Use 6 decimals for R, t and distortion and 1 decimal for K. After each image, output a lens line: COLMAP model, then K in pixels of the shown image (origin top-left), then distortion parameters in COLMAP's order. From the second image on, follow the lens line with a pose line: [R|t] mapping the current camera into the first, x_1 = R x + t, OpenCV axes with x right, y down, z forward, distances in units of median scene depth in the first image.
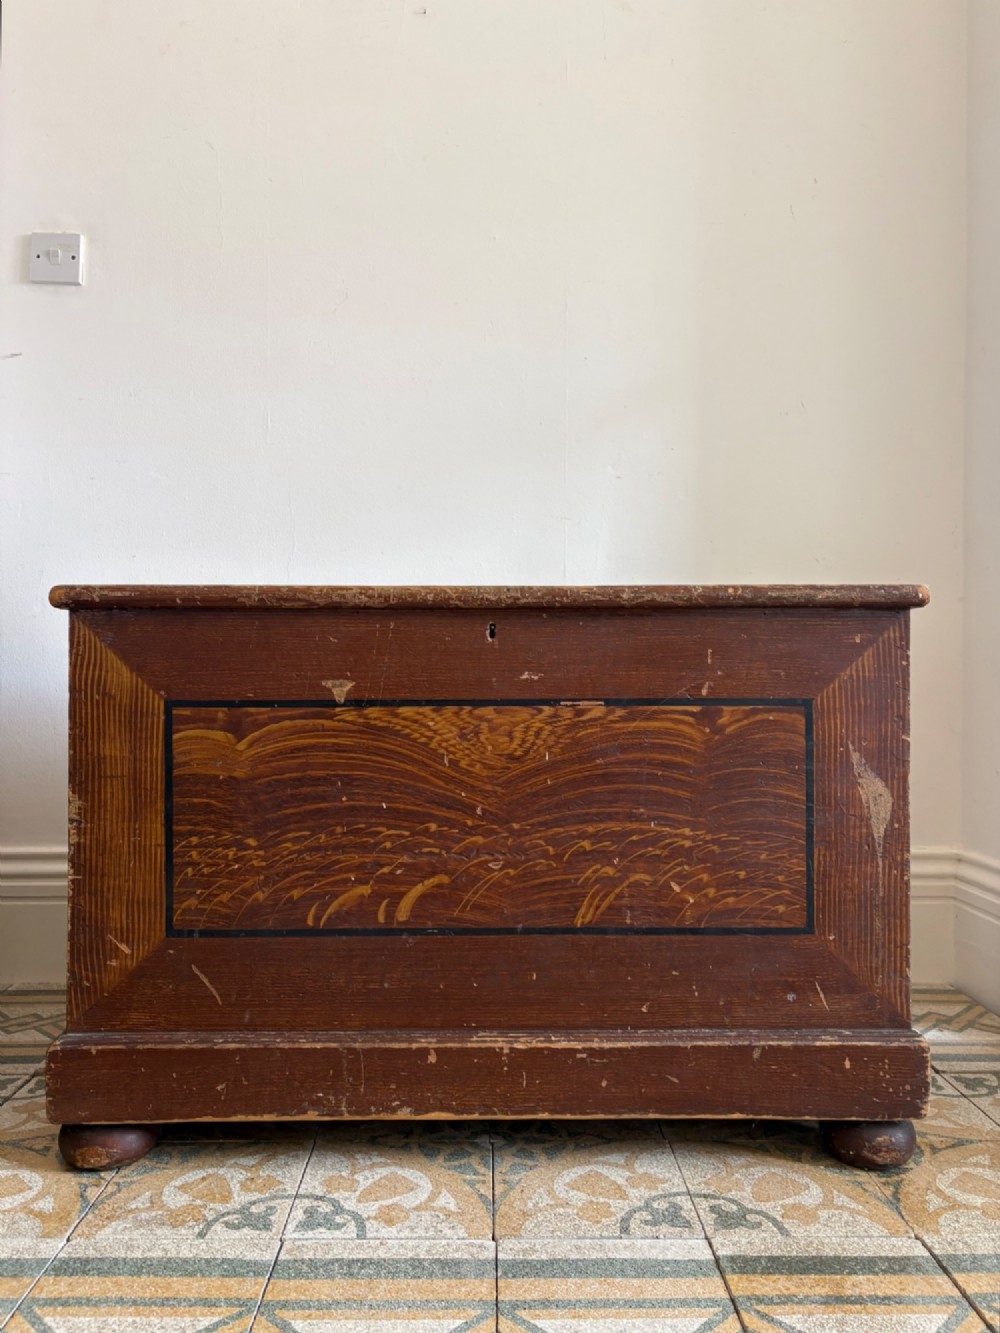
lens RADIAL K [[1011.8, 0, 498.3], [0, 1011.8, 663.0], [0, 0, 1]] dist [0.023691, -0.038647]
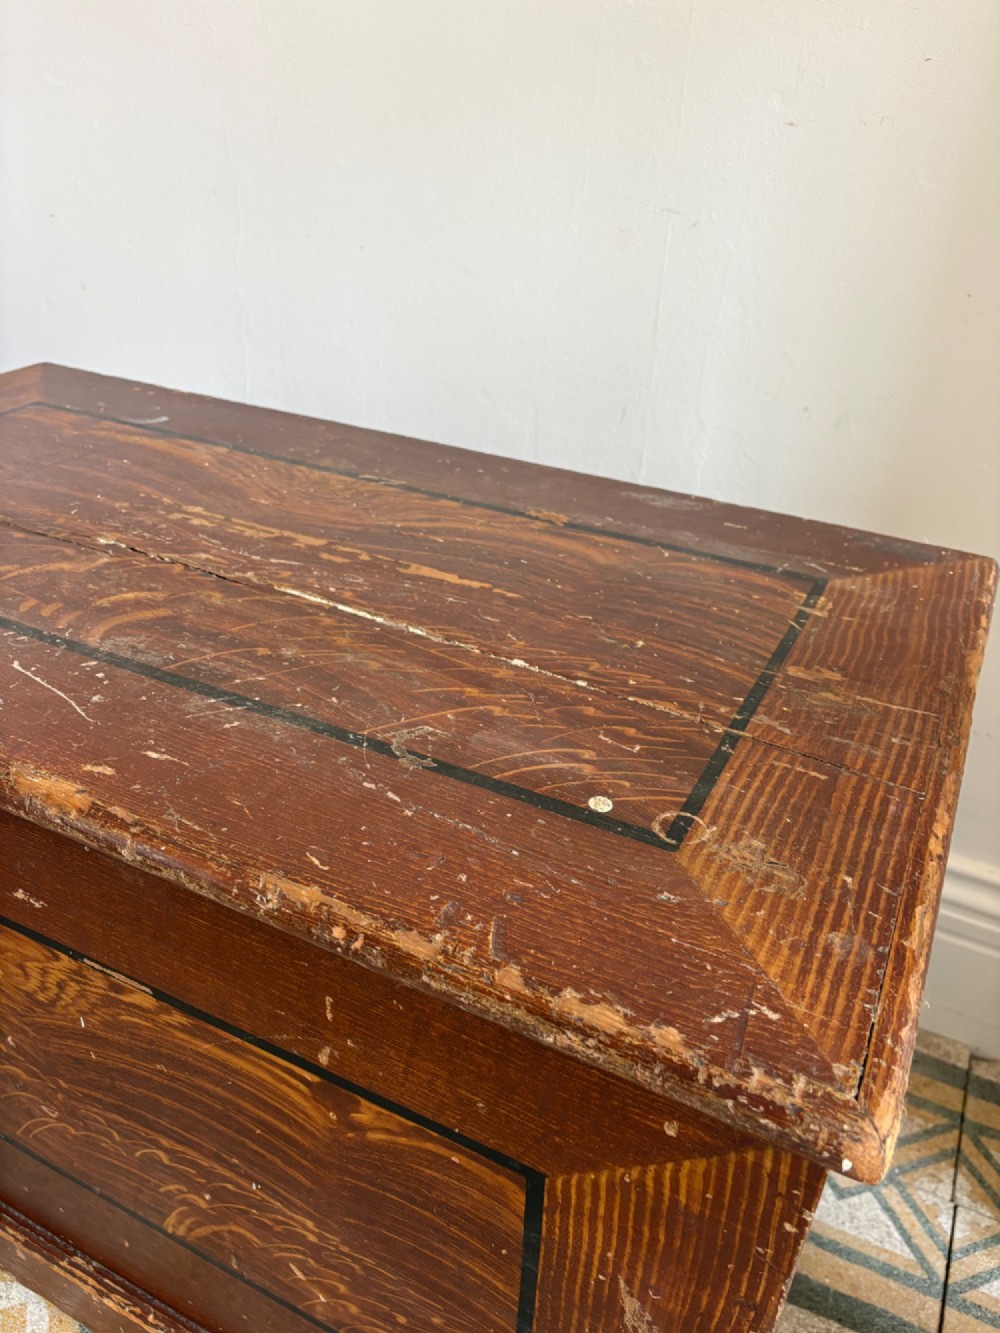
lens RADIAL K [[1011.8, 0, 491.7], [0, 1011.8, 657.7], [0, 0, 1]] dist [0.023691, -0.038647]
pose [[0.891016, 0.251983, -0.377618, 0.393187], [-0.023365, 0.856161, 0.516181, -0.351900], [0.453370, -0.451103, 0.768740, 0.774227]]
